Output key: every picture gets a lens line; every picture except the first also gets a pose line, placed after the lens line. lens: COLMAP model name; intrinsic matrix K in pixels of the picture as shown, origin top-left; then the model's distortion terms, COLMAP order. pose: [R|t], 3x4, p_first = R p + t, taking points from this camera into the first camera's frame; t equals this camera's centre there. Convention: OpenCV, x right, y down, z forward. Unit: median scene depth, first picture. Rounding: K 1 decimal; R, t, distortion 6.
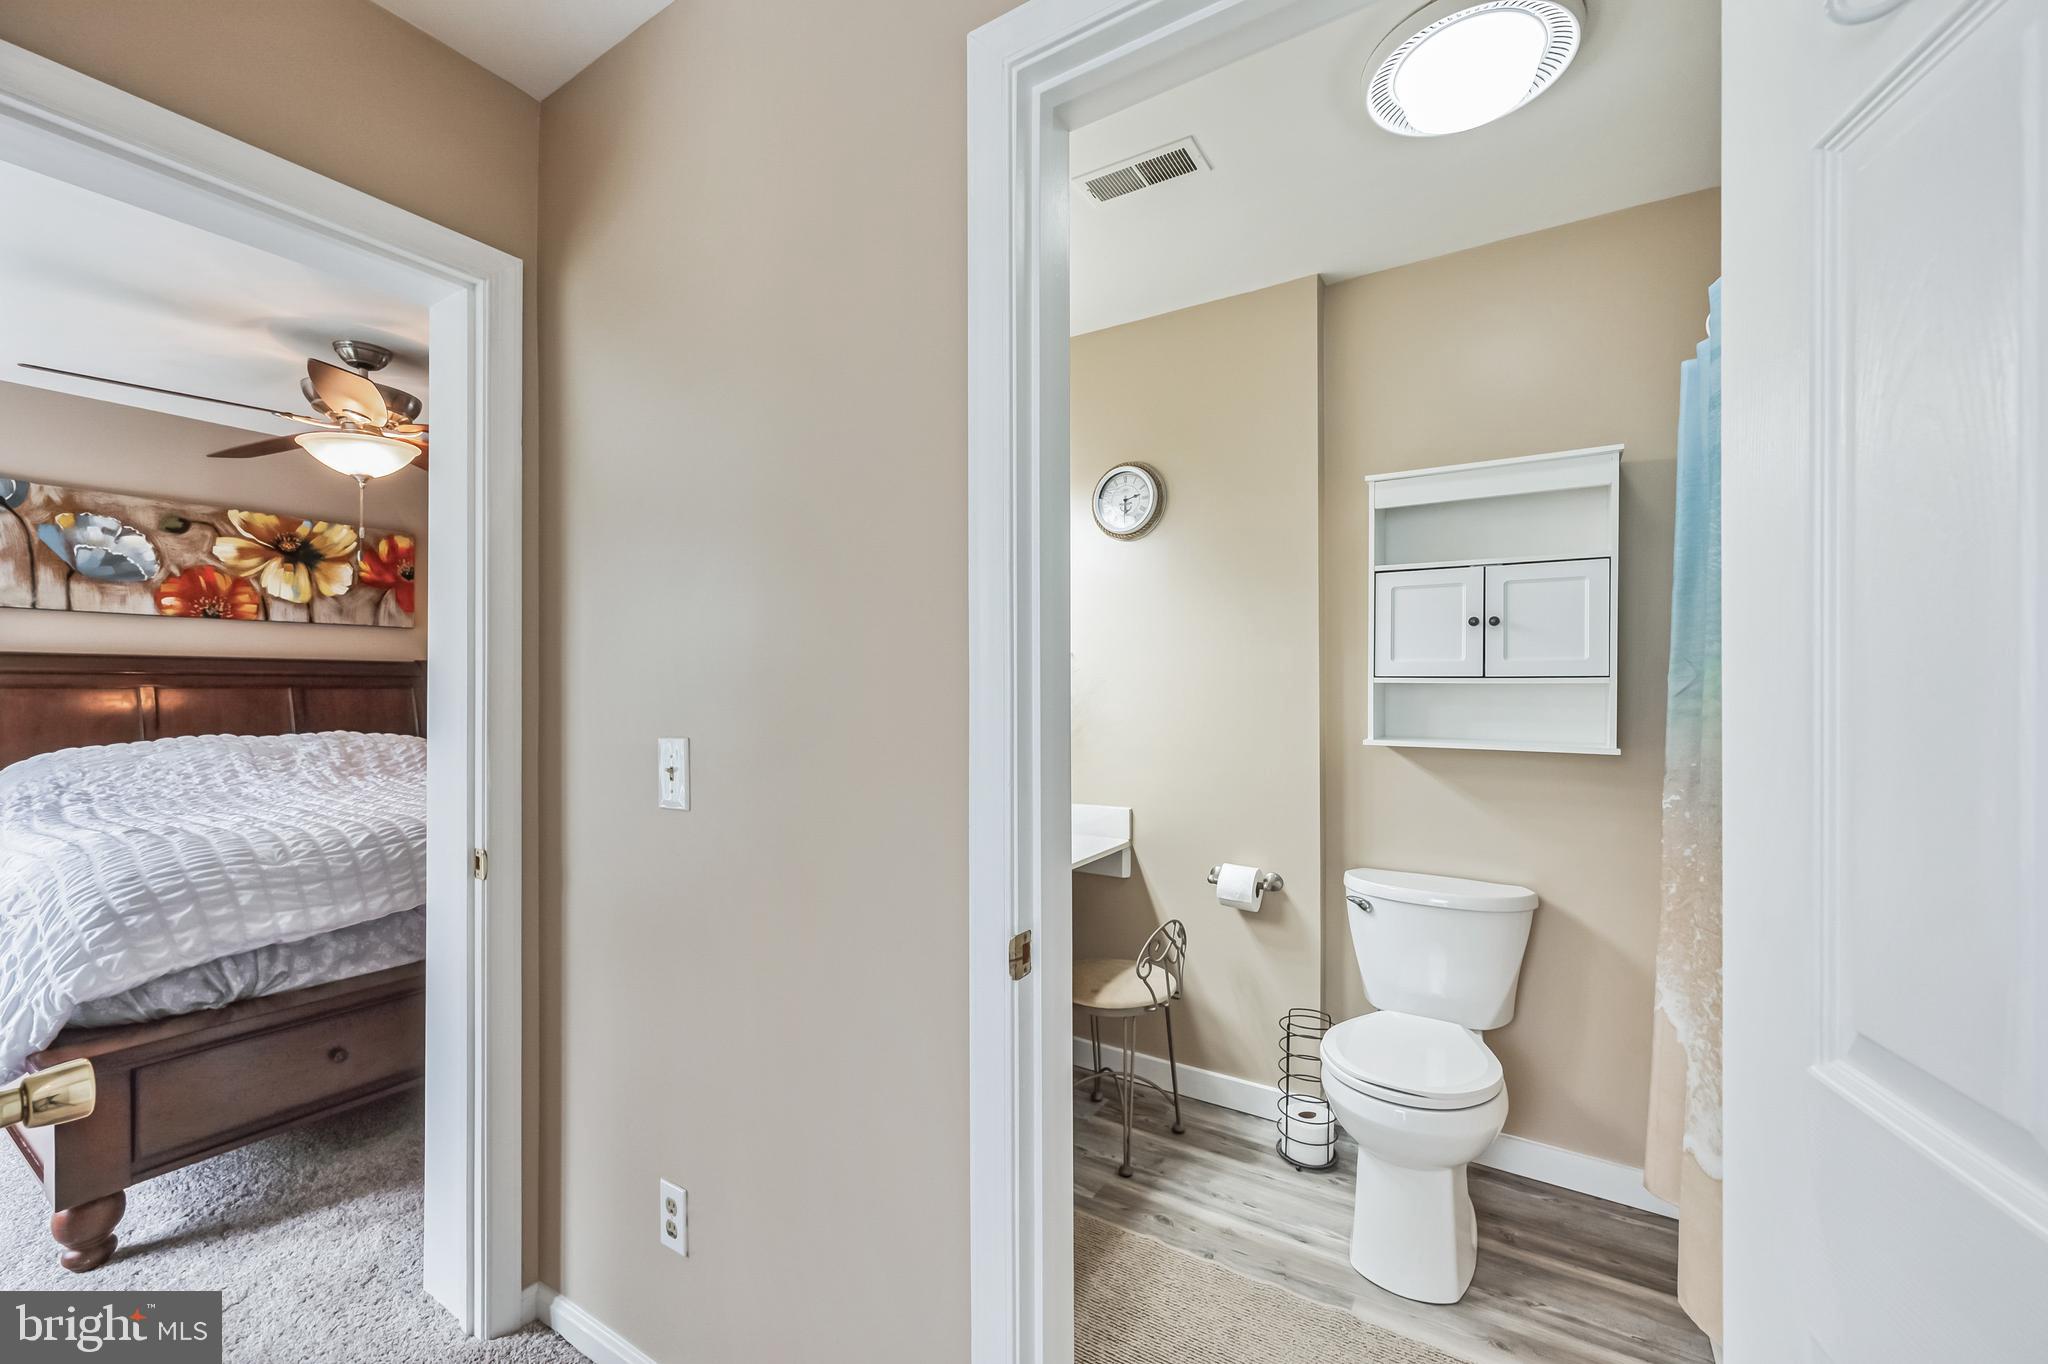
lens RADIAL K [[813.1, 0, 984.3], [0, 813.1, 696.6], [0, 0, 1]] dist [0.003329, -0.000334]
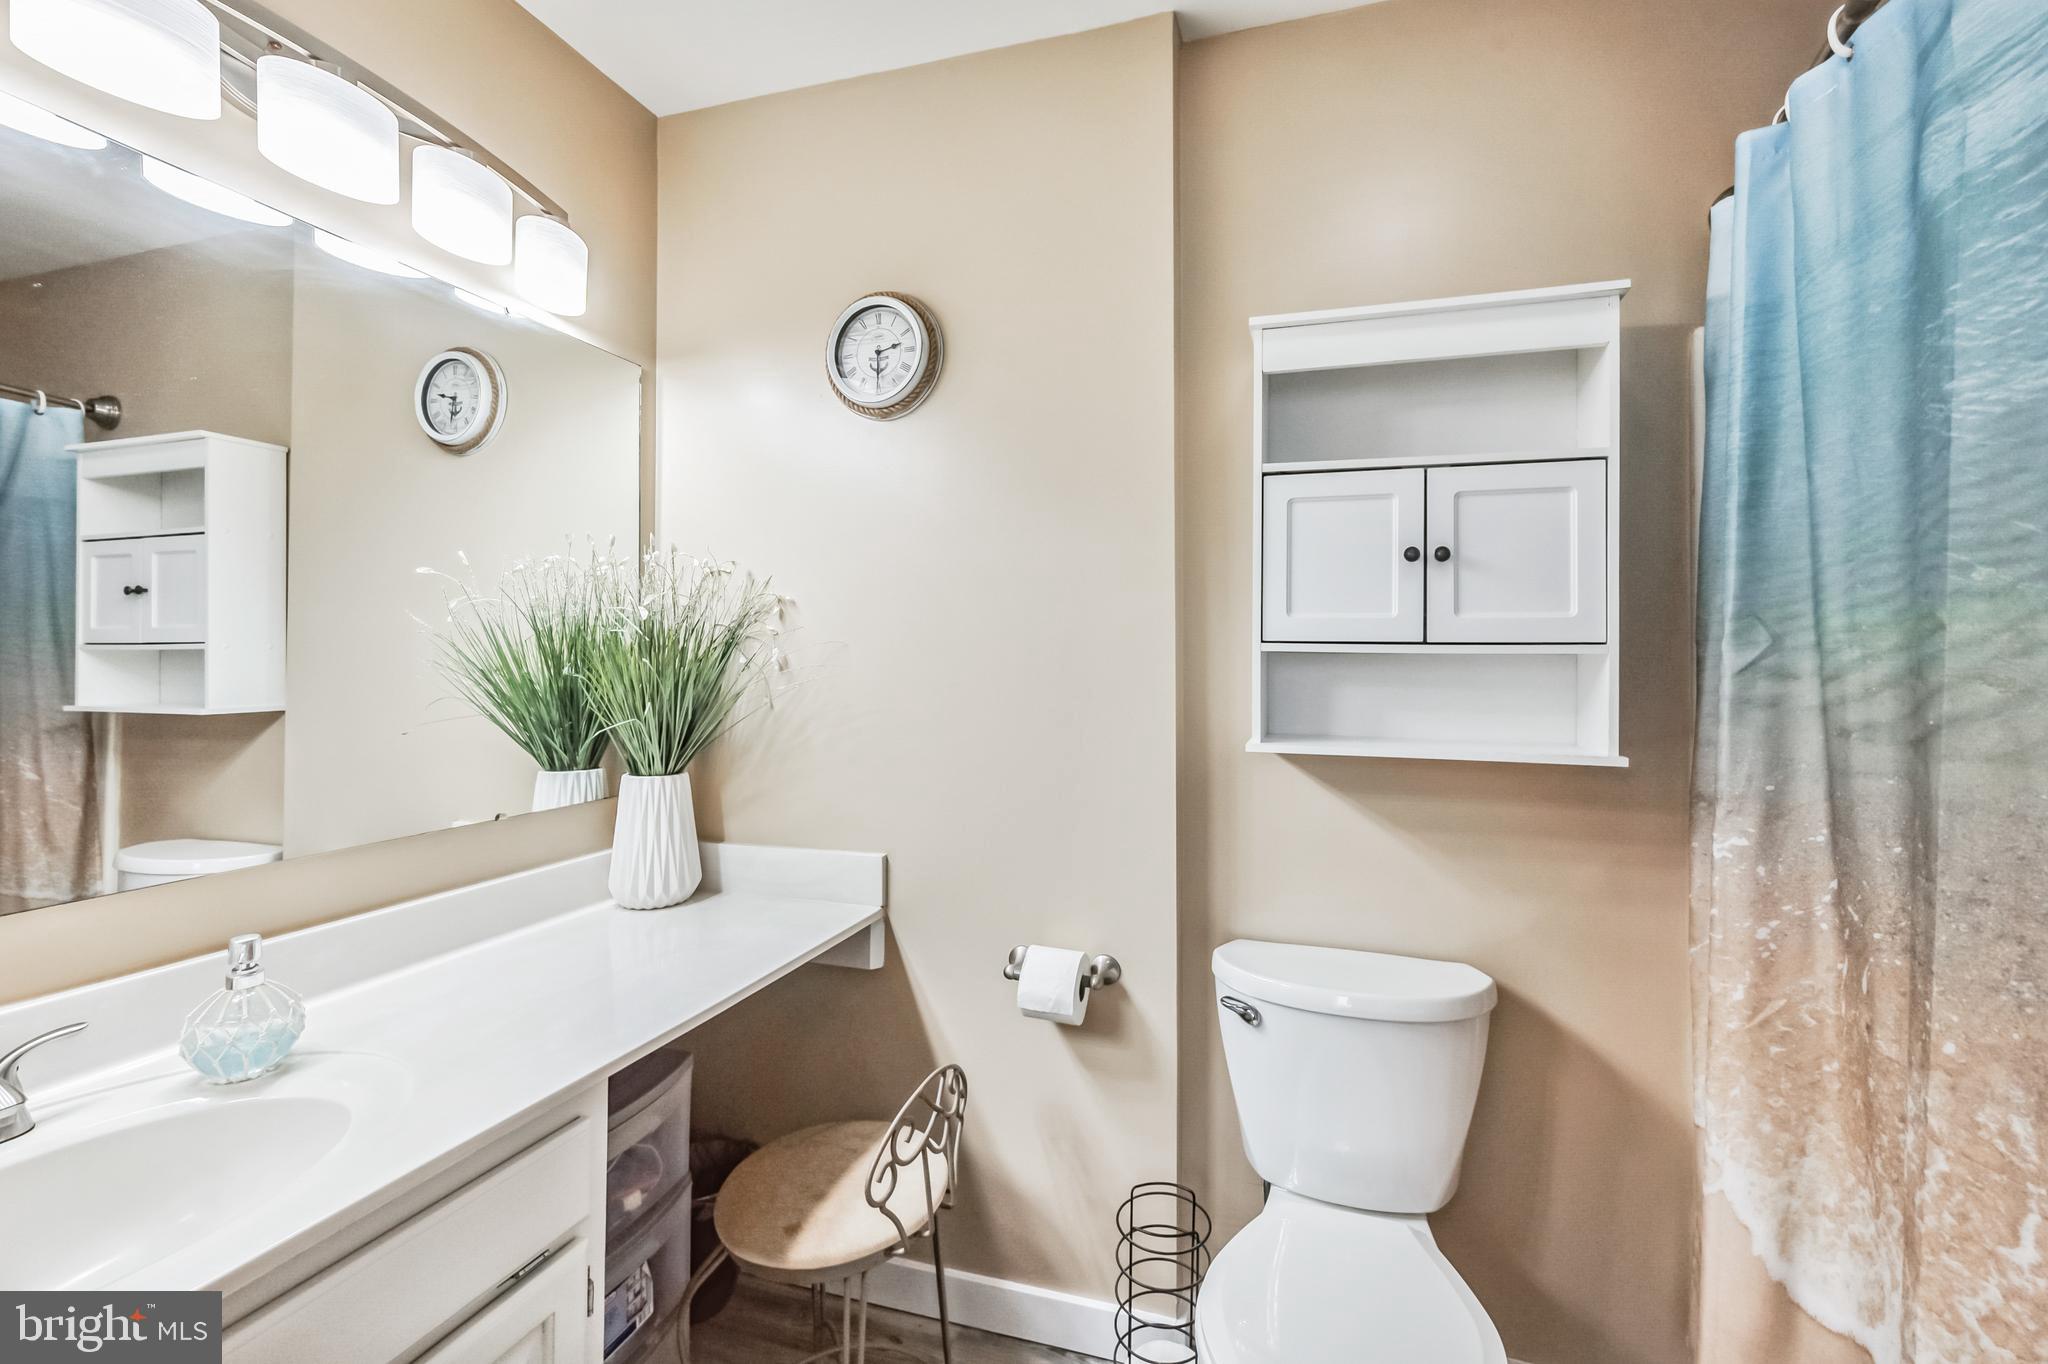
lens RADIAL K [[813.1, 0, 1021.0], [0, 813.1, 667.4], [0, 0, 1]] dist [0.003329, -0.000334]
pose [[0.967027, 0.003340, 0.254651, 0.141271], [-0.002313, 0.999988, -0.004332, -0.001645], [-0.254662, 0.003600, 0.967023, 0.438996]]
